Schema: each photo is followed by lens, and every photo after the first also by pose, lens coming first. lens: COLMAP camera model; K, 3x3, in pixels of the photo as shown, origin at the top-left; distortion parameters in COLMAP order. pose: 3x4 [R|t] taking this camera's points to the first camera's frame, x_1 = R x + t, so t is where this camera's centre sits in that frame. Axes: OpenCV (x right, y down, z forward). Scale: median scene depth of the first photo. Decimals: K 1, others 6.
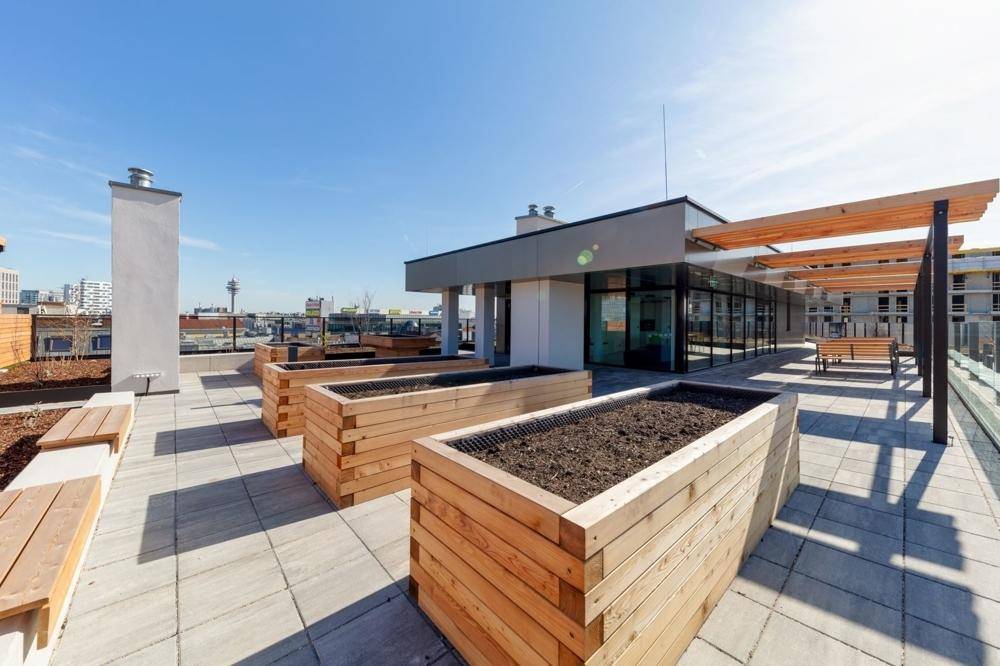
lens RADIAL K [[341.3, 0, 500.0], [0, 341.3, 333.0], [0, 0, 1]] dist [0.000088, 0.000023]
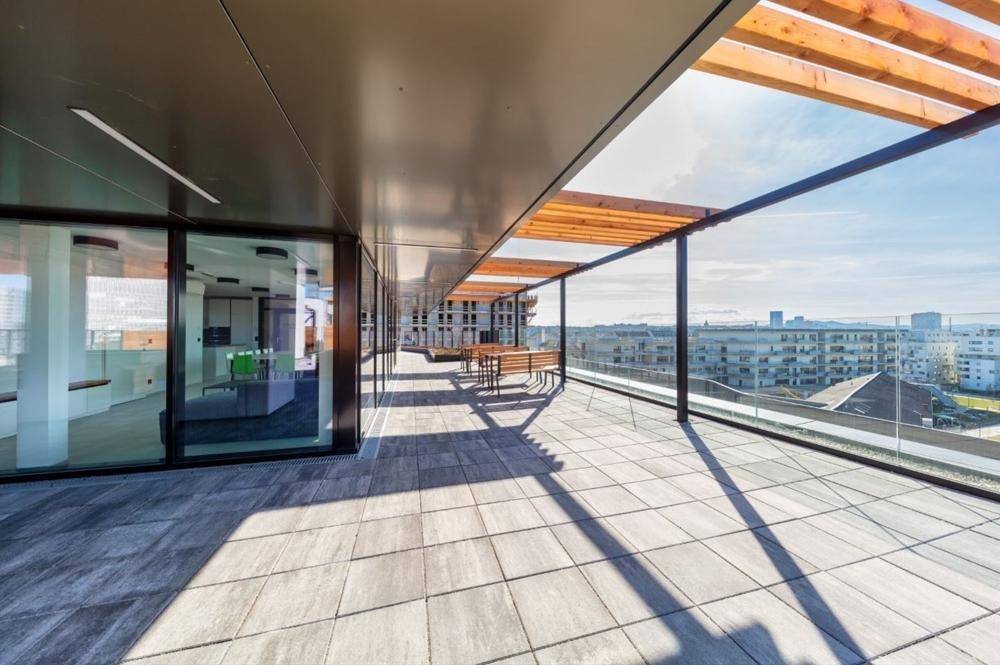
lens RADIAL K [[341.3, 0, 500.0], [0, 341.3, 332.5], [0, 0, 1]] dist [0.000088, 0.000023]
pose [[0.435123, -0.000264, 0.900371, 0.121796], [0.020924, 0.999733, -0.009819, -0.015537], [-0.900128, 0.023112, 0.435012, 0.328421]]
